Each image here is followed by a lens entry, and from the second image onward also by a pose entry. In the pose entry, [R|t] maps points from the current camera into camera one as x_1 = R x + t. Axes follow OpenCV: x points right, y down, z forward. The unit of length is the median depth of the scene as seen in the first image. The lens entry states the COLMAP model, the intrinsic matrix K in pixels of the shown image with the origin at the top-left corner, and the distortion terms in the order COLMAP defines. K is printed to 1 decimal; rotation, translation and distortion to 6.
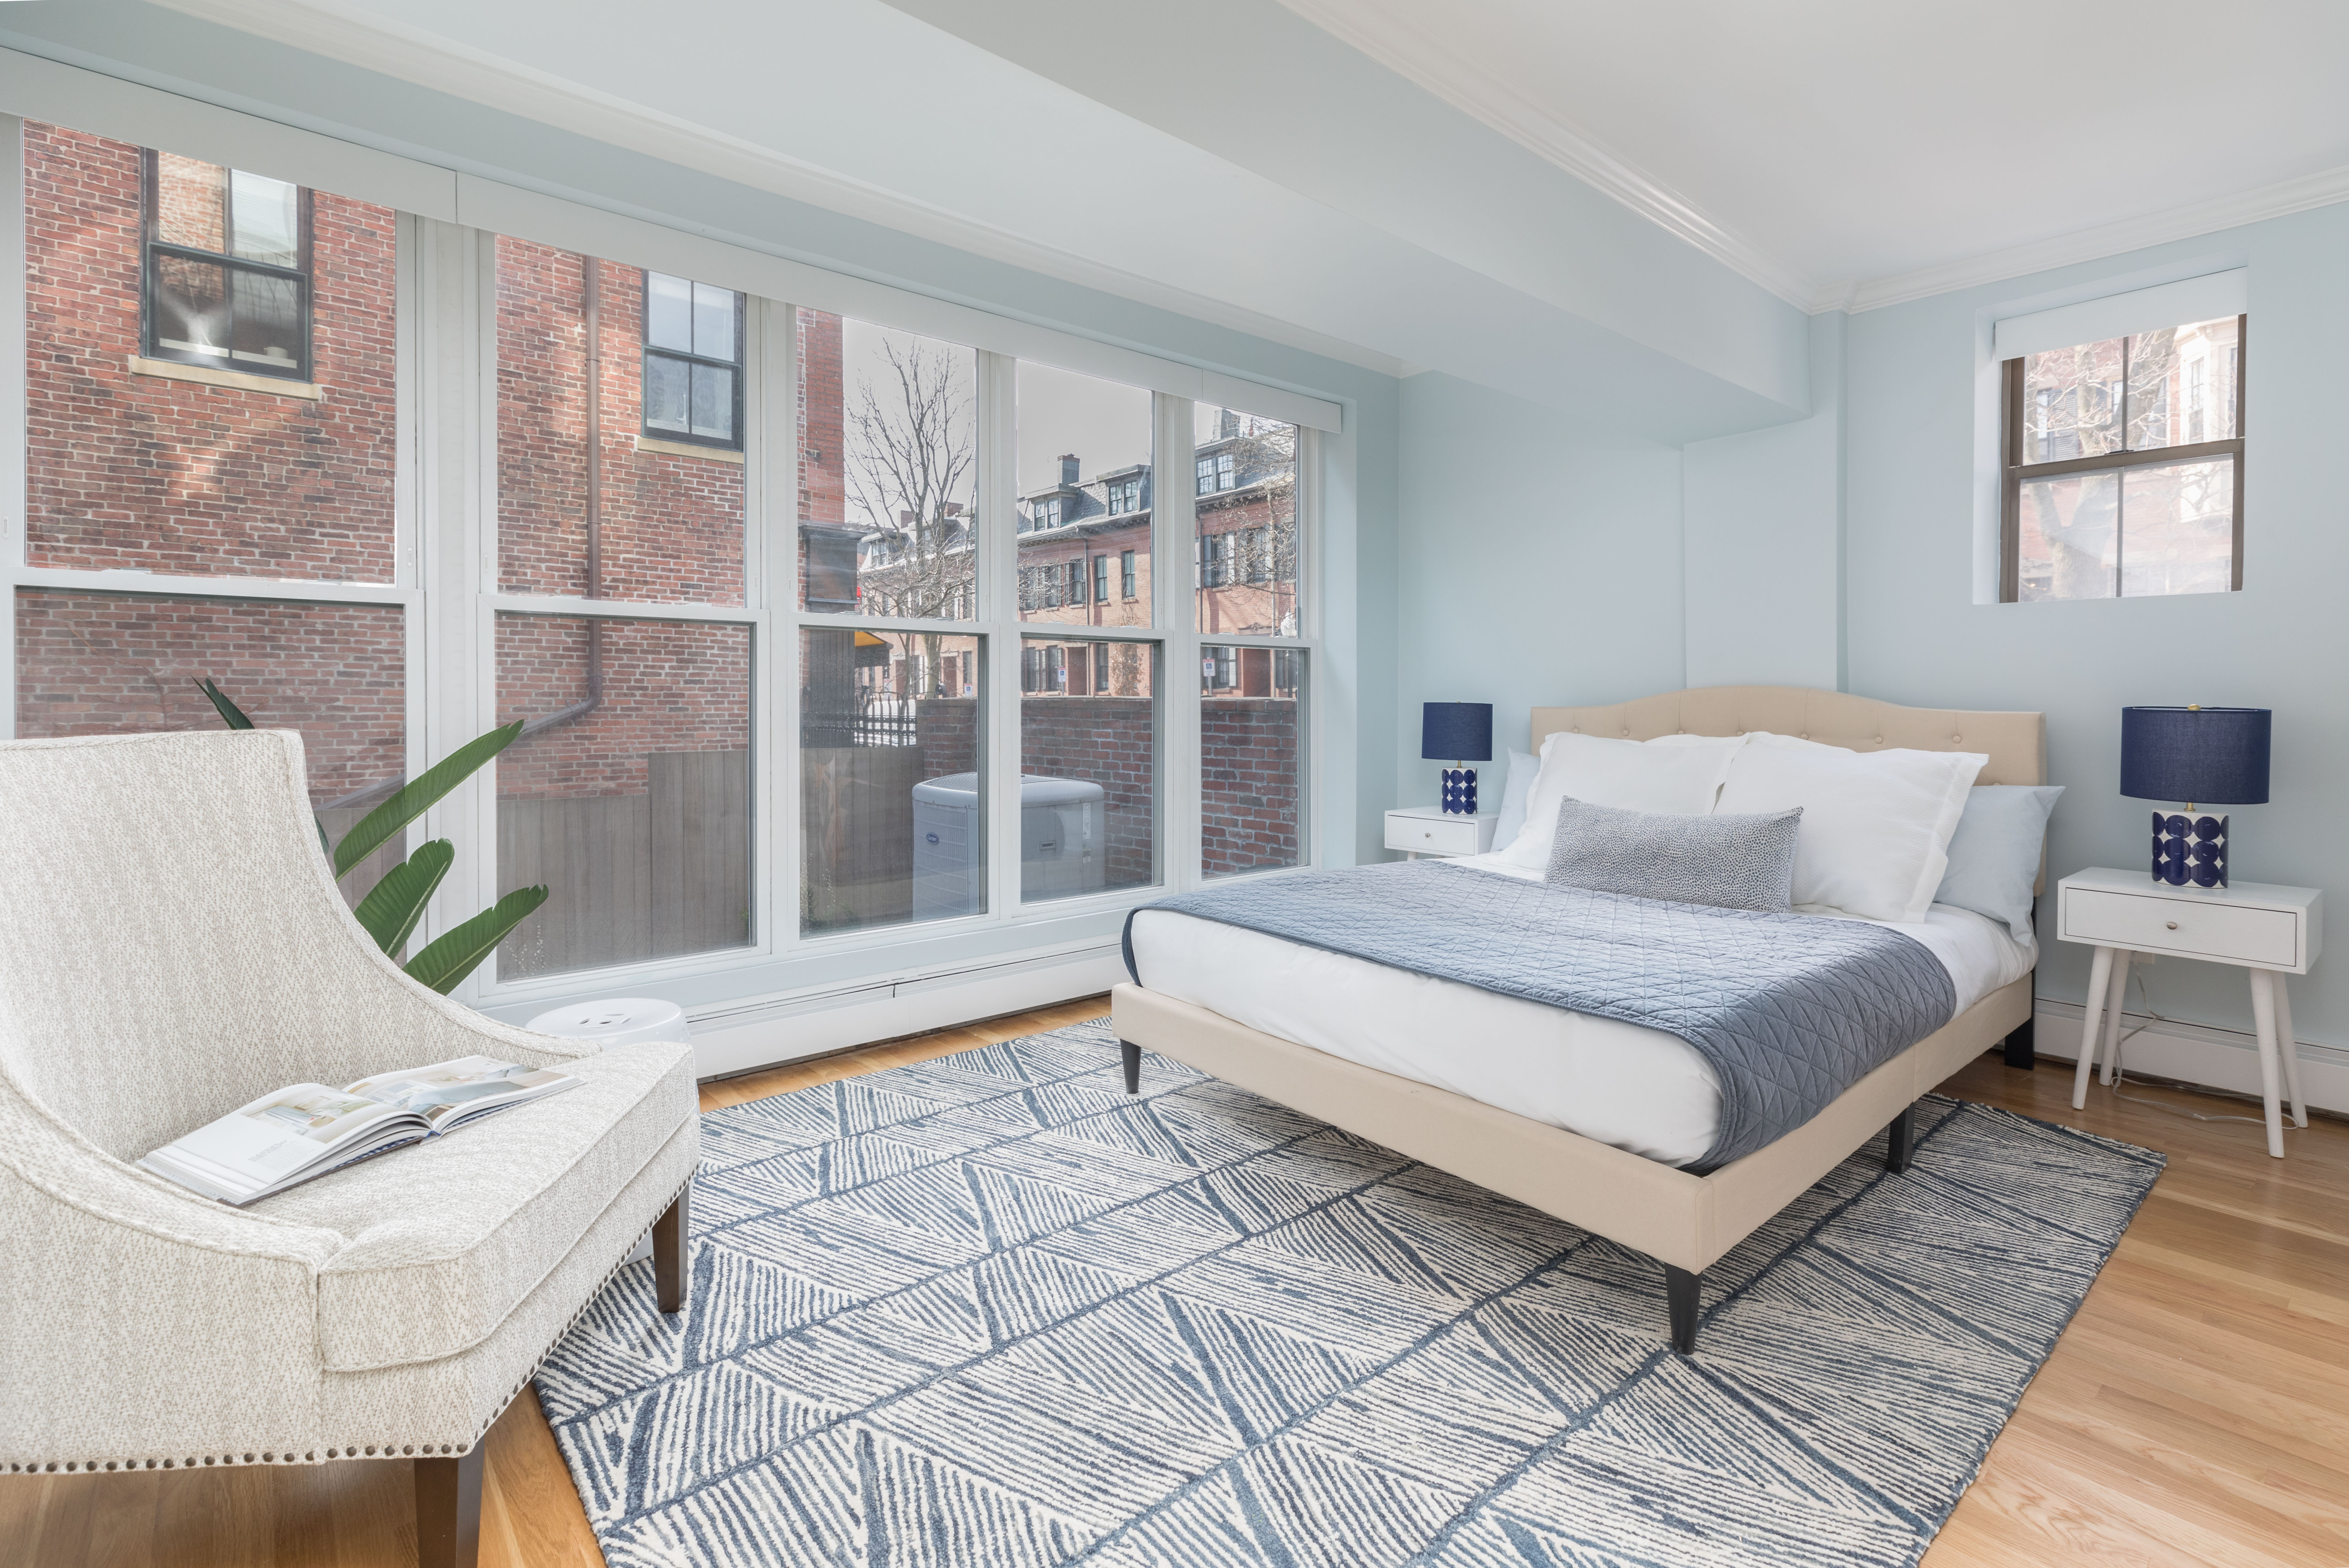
lens RADIAL K [[1072.1, 0, 1216.3], [0, 1072.1, 701.5], [0, 0, 1]] dist [0.006461, 0.000031]
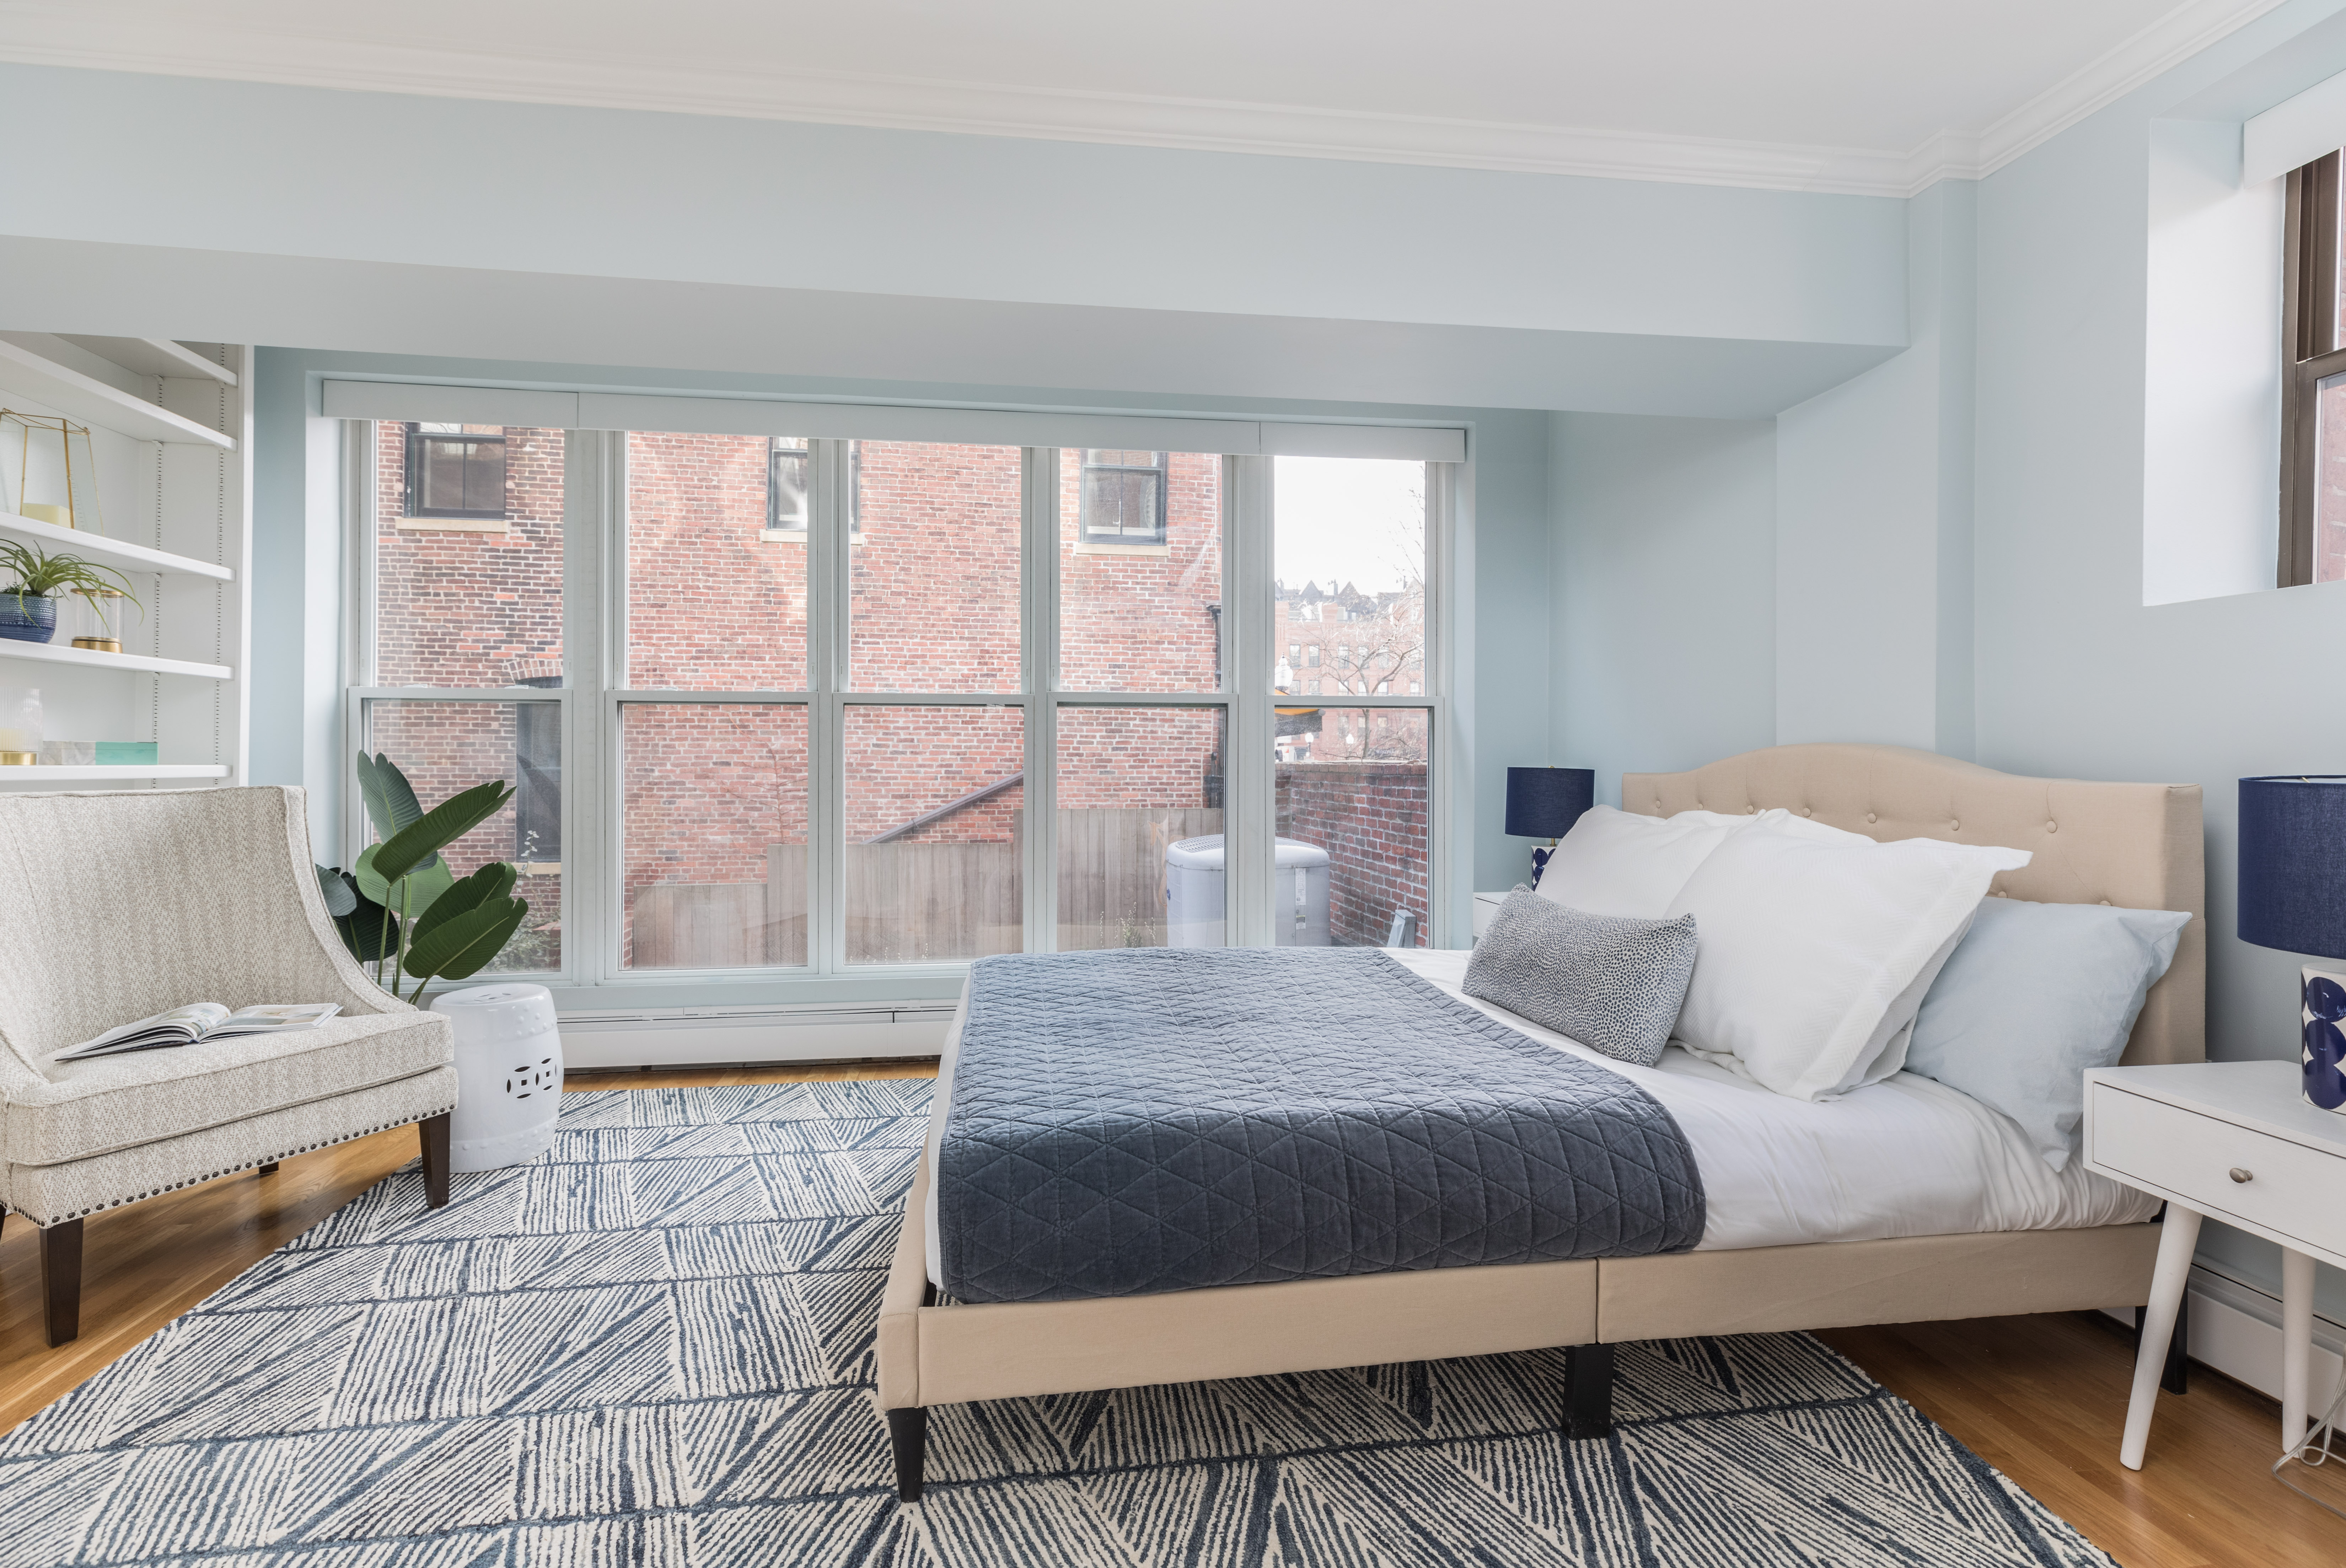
lens RADIAL K [[1070.7, 0, 1171.7], [0, 1070.7, 766.2], [0, 0, 1]] dist [0.006461, 0.000031]
pose [[0.839691, -0.000916, -0.543064, 0.864635], [0.001362, 0.999999, 0.000419, -0.000511], [0.543063, -0.001092, 0.839692, 0.293524]]
